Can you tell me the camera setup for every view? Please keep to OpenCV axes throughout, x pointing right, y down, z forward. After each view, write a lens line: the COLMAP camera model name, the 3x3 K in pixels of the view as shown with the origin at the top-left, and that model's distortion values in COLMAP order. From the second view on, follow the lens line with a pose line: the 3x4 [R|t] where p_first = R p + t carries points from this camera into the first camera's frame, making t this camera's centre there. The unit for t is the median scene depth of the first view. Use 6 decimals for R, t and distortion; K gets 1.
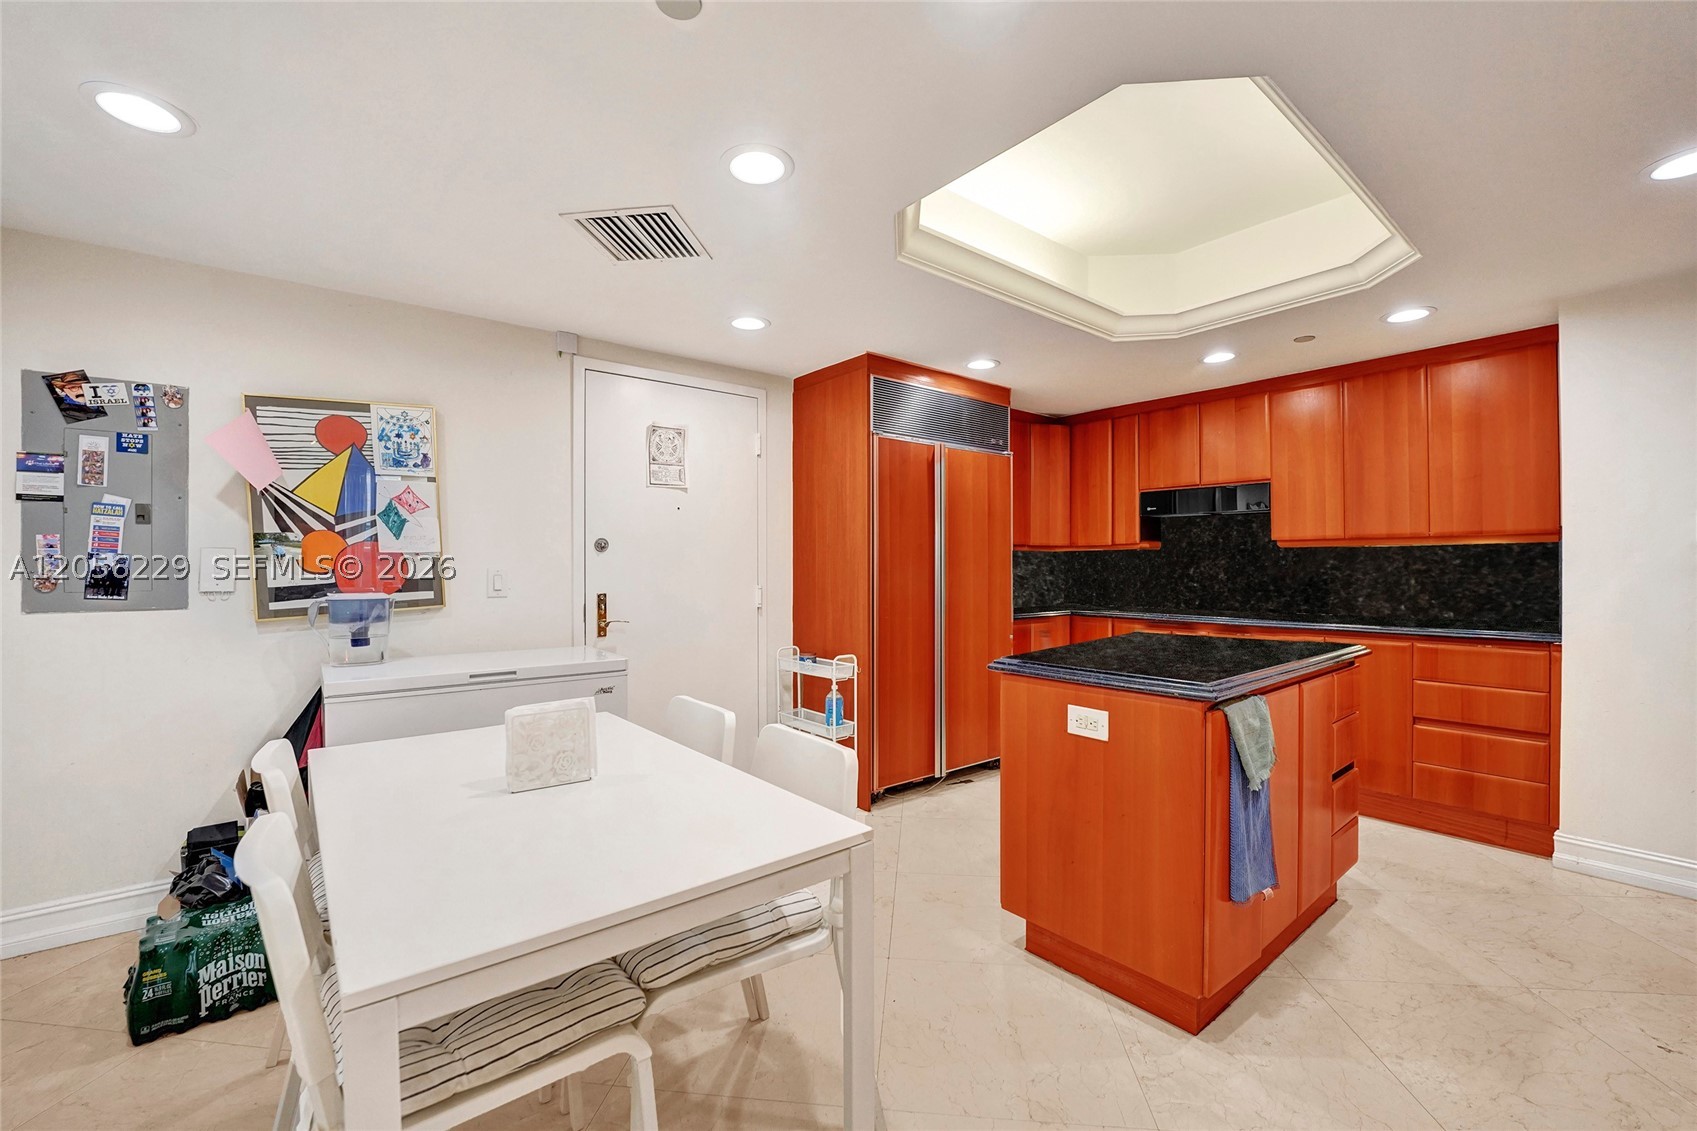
lens RADIAL K [[695.0, 0, 844.1], [0, 695.0, 568.7], [0, 0, 1]] dist [-0.024822, 0.002462]
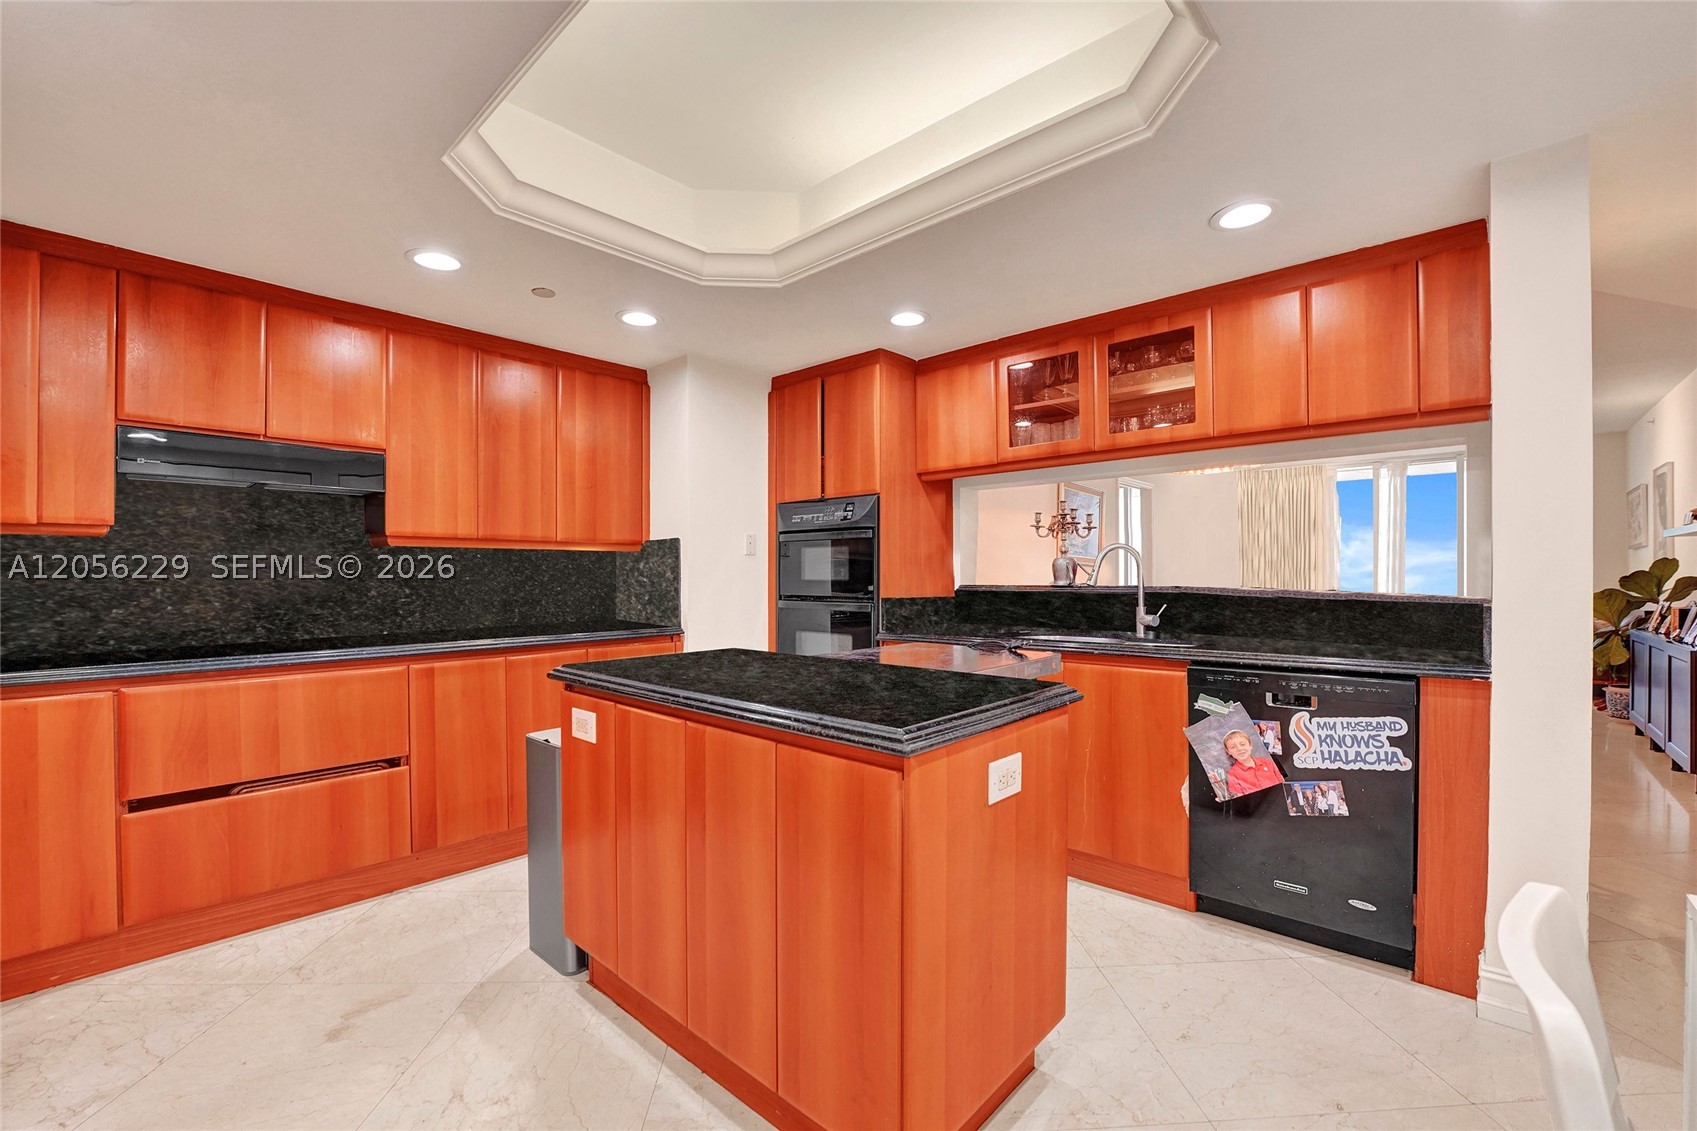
lens RADIAL K [[695.0, 0, 847.6], [0, 695.0, 579.5], [0, 0, 1]] dist [-0.024822, 0.002462]
pose [[-0.152840, -0.001393, 0.988250, -0.182785], [0.008409, 0.999961, 0.002710, 0.007897], [-0.988215, 0.008724, -0.152823, 0.704432]]
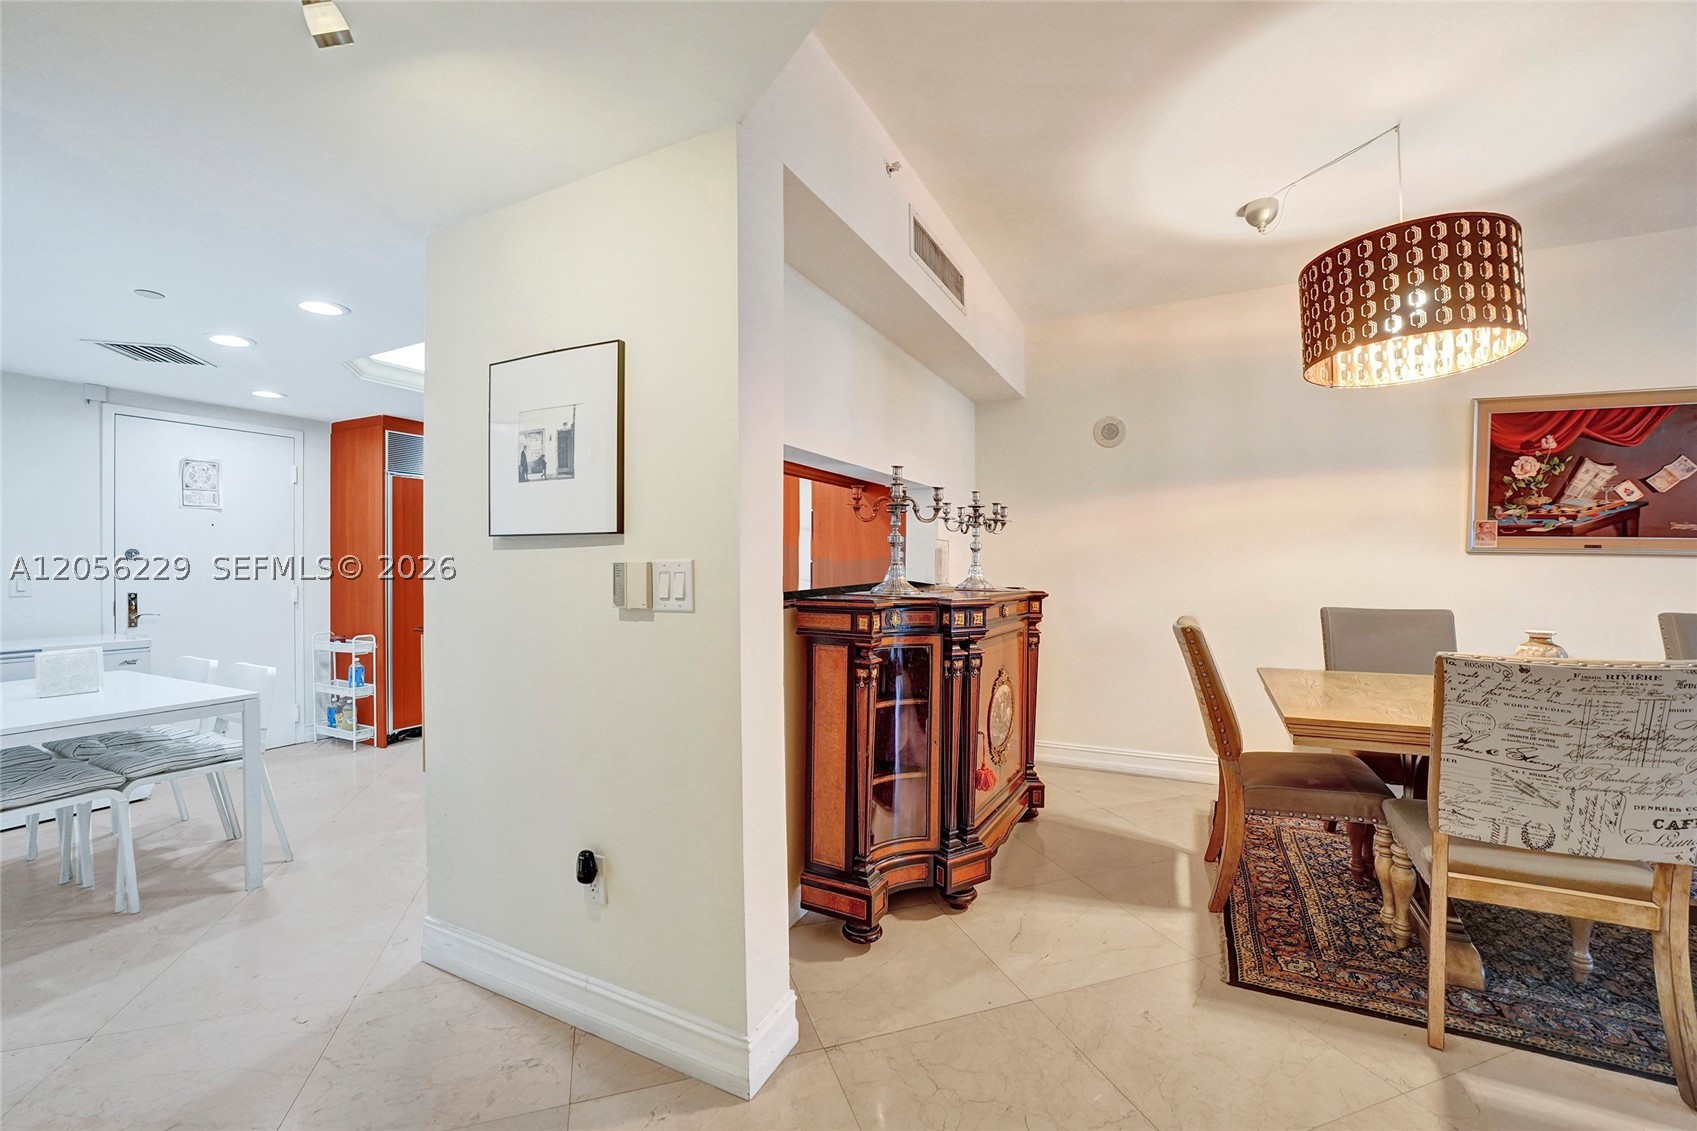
lens RADIAL K [[695.0, 0, 826.6], [0, 695.0, 564.6], [0, 0, 1]] dist [-0.024822, 0.002462]
pose [[0.912694, -0.002006, 0.408639, 0.278790], [0.002895, 0.999995, -0.001557, -0.009472], [-0.408634, 0.002604, 0.912695, -0.599995]]
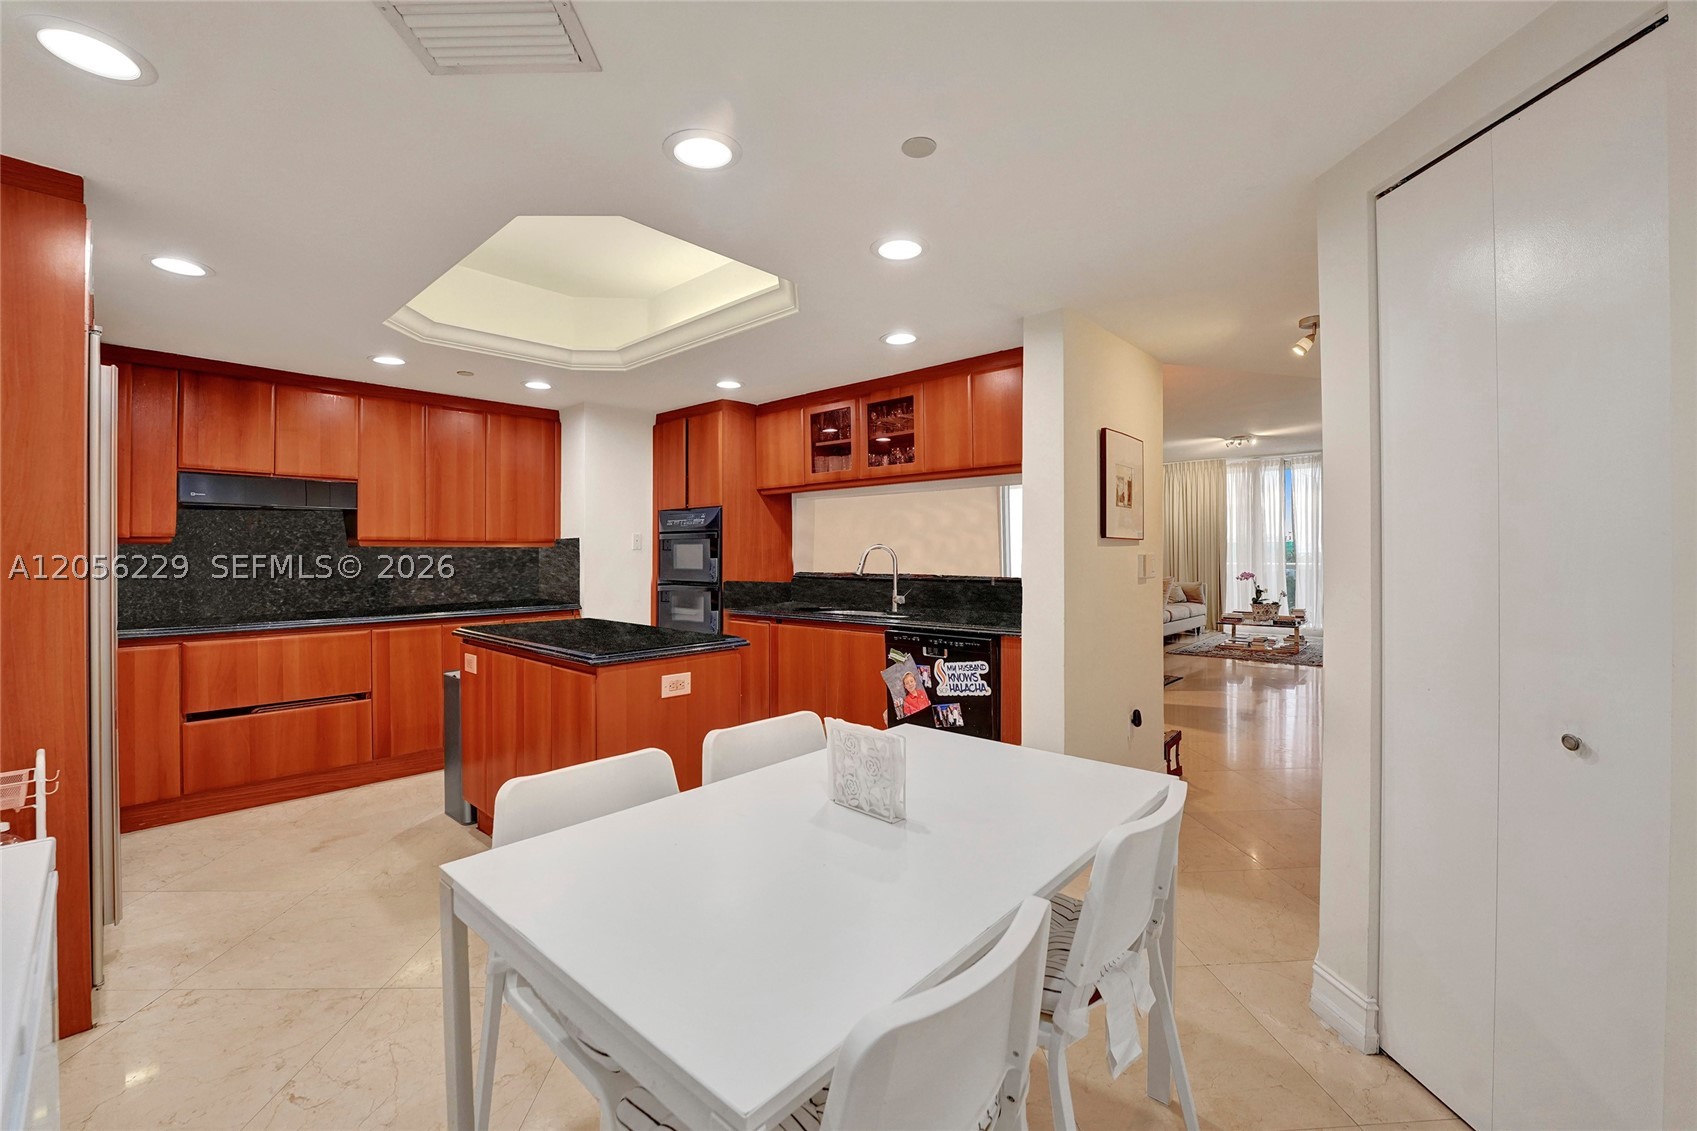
lens RADIAL K [[695.0, 0, 842.1], [0, 695.0, 552.8], [0, 0, 1]] dist [-0.024822, 0.002462]
pose [[-0.151763, 0.006654, 0.988395, -0.555614], [0.008353, 0.999950, -0.005449, -0.010817], [-0.988382, 0.007429, -0.151811, 0.492778]]
